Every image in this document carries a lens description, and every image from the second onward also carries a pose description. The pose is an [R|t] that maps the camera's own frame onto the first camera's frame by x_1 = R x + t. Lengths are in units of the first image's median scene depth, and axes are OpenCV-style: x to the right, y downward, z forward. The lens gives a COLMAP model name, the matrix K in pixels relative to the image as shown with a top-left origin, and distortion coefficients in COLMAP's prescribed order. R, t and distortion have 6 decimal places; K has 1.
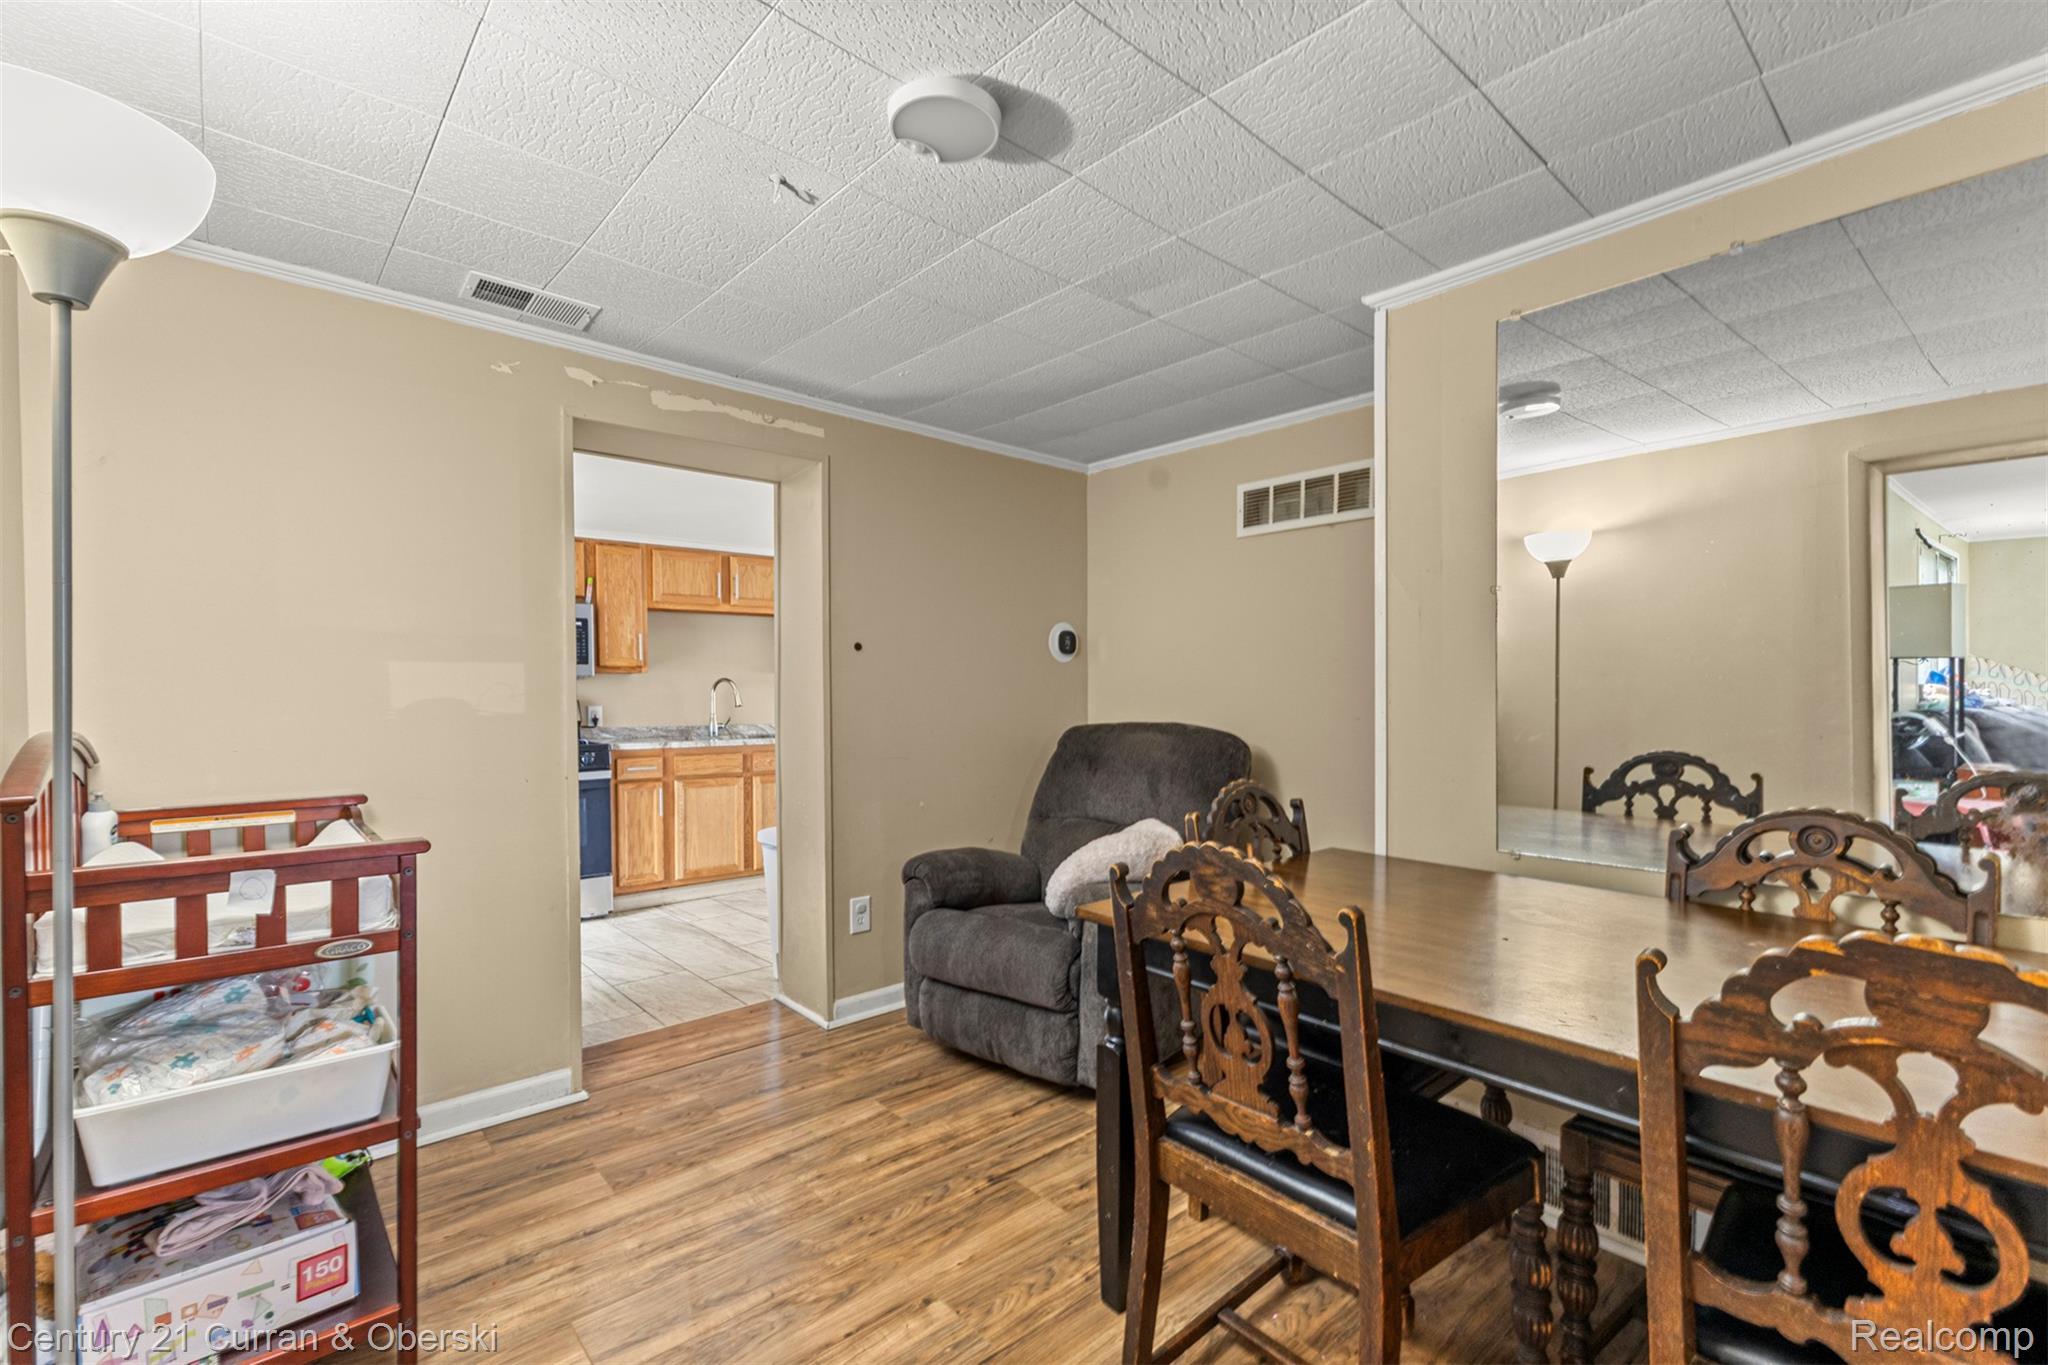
lens RADIAL K [[883.8, 0, 1009.0], [0, 883.8, 696.8], [0, 0, 1]] dist [0.005033, -0.002436]
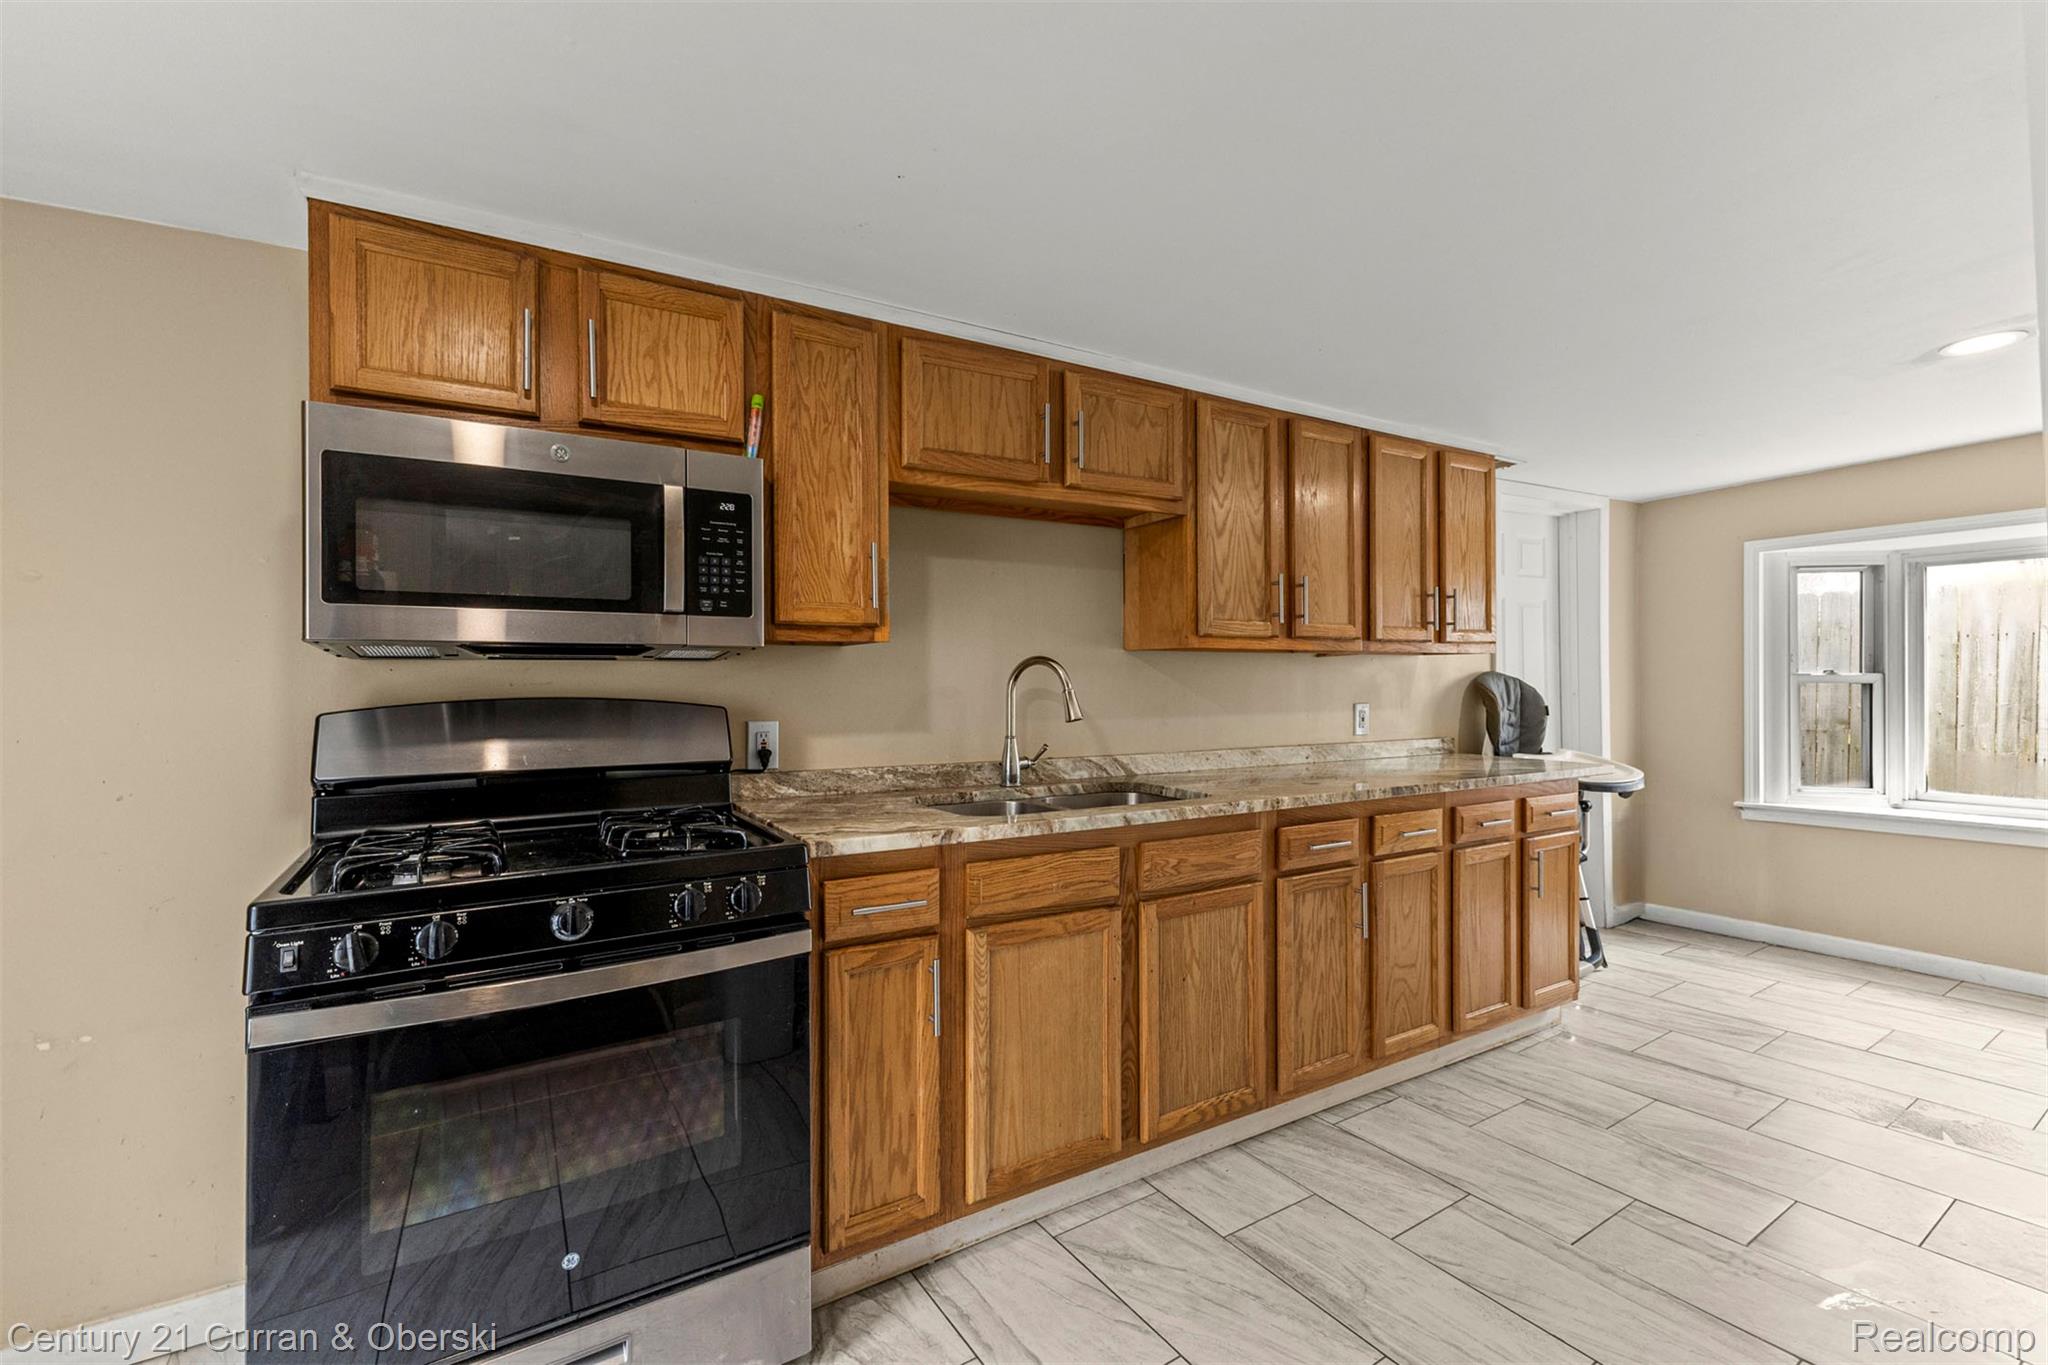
lens RADIAL K [[883.8, 0, 1012.2], [0, 883.8, 671.5], [0, 0, 1]] dist [0.005033, -0.002436]
pose [[0.987894, -0.000347, -0.155127, -0.298843], [-0.003838, 0.999637, -0.026675, -0.002888], [0.155080, 0.026948, 0.987534, 0.628723]]
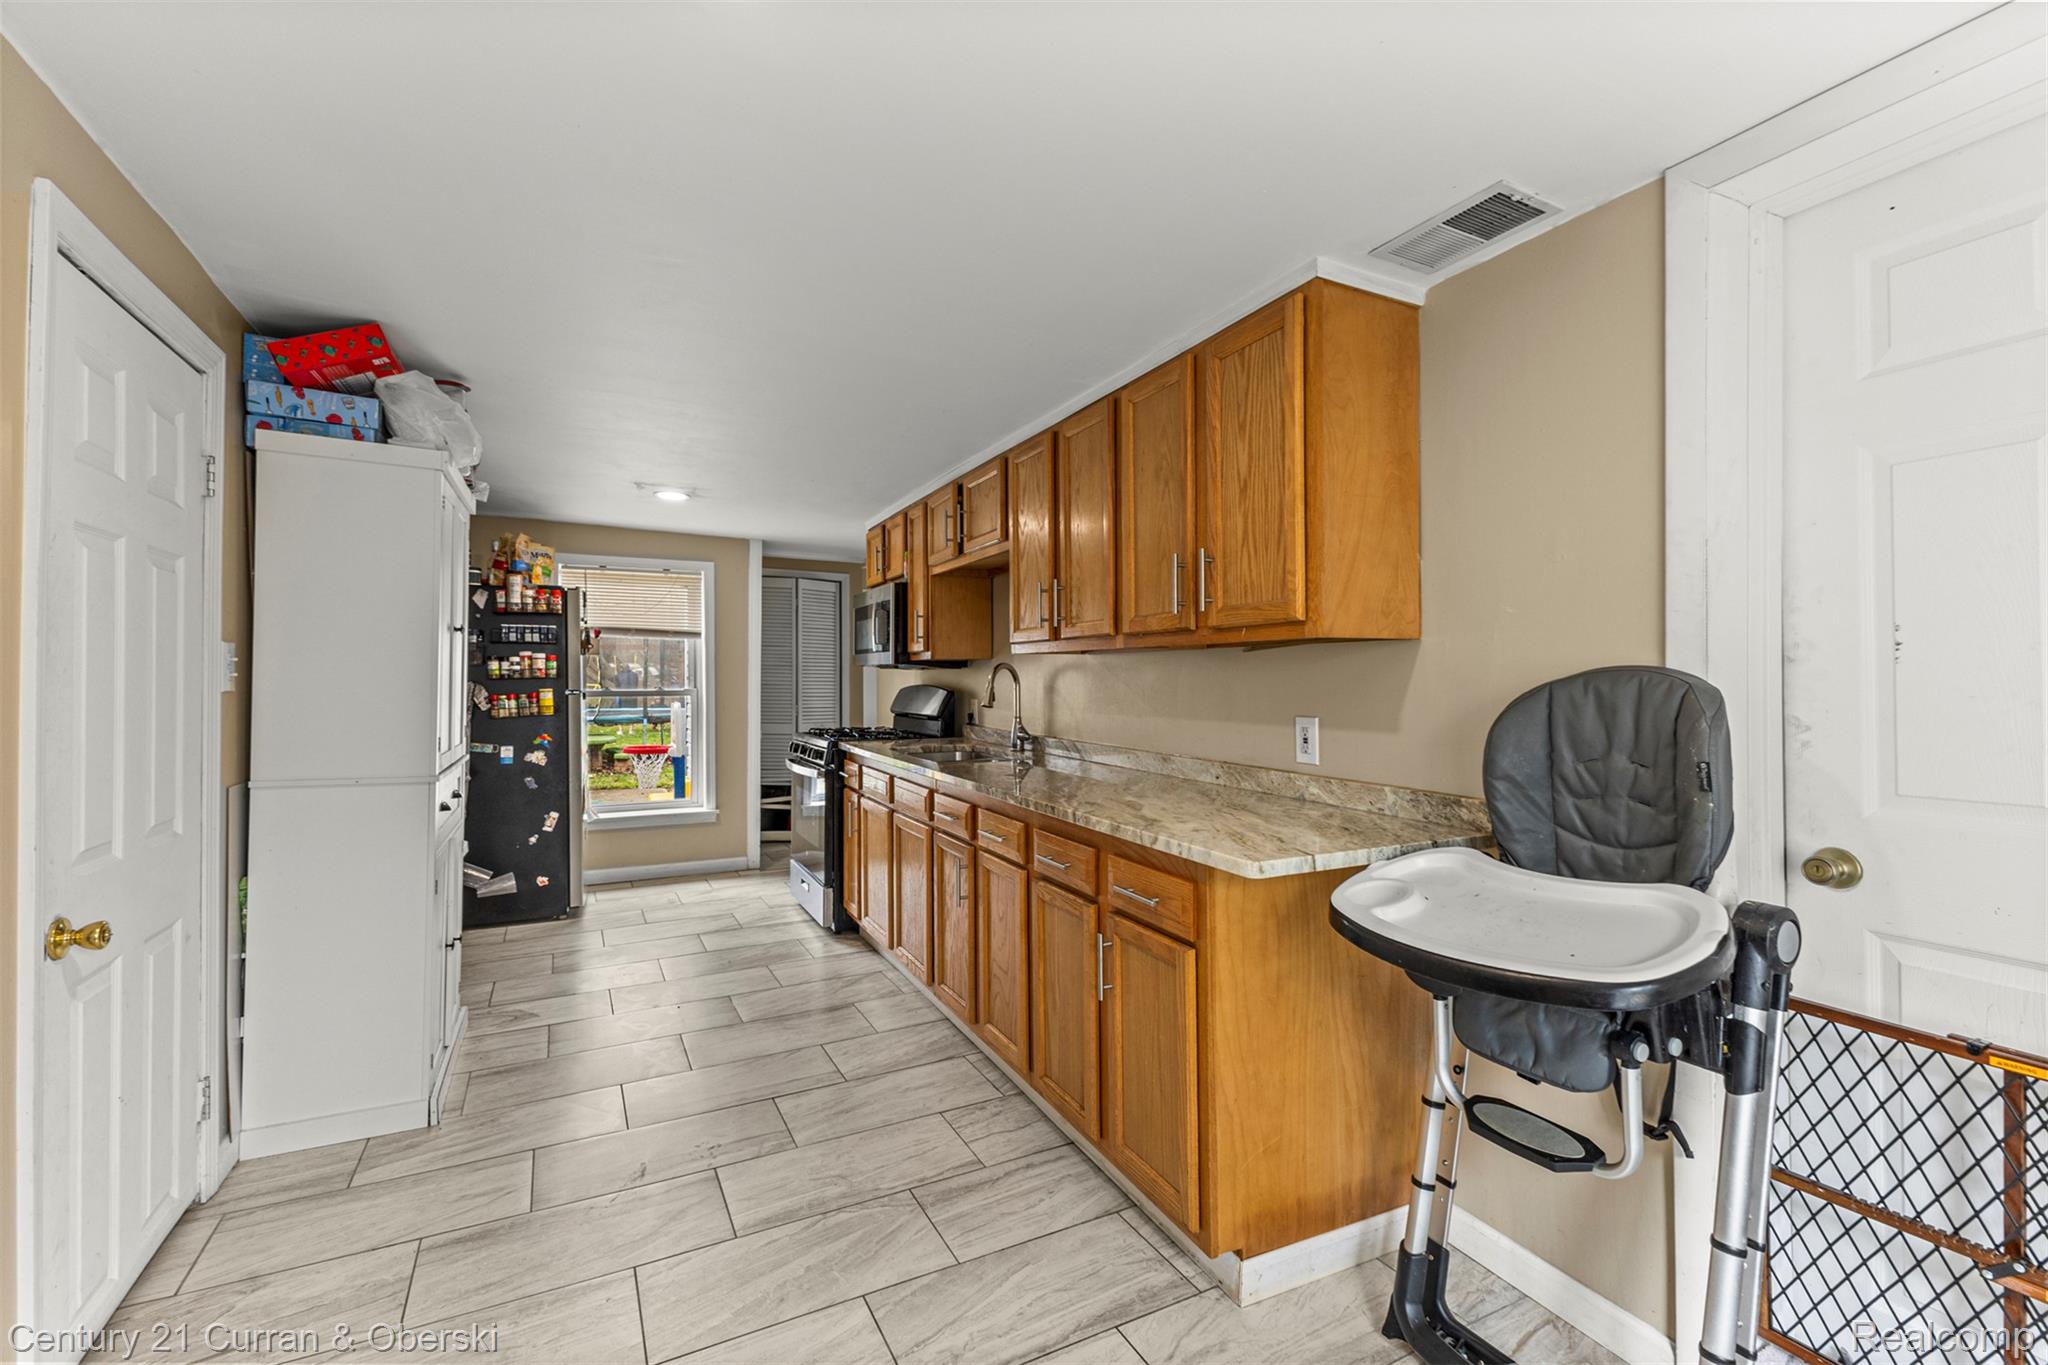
lens RADIAL K [[883.8, 0, 1029.9], [0, 883.8, 681.8], [0, 0, 1]] dist [0.005033, -0.002436]
pose [[-0.238306, 0.019700, -0.970990, 0.345597], [-0.010891, 0.999677, 0.022955, -0.025417], [0.971129, 0.016046, -0.238015, 1.318802]]
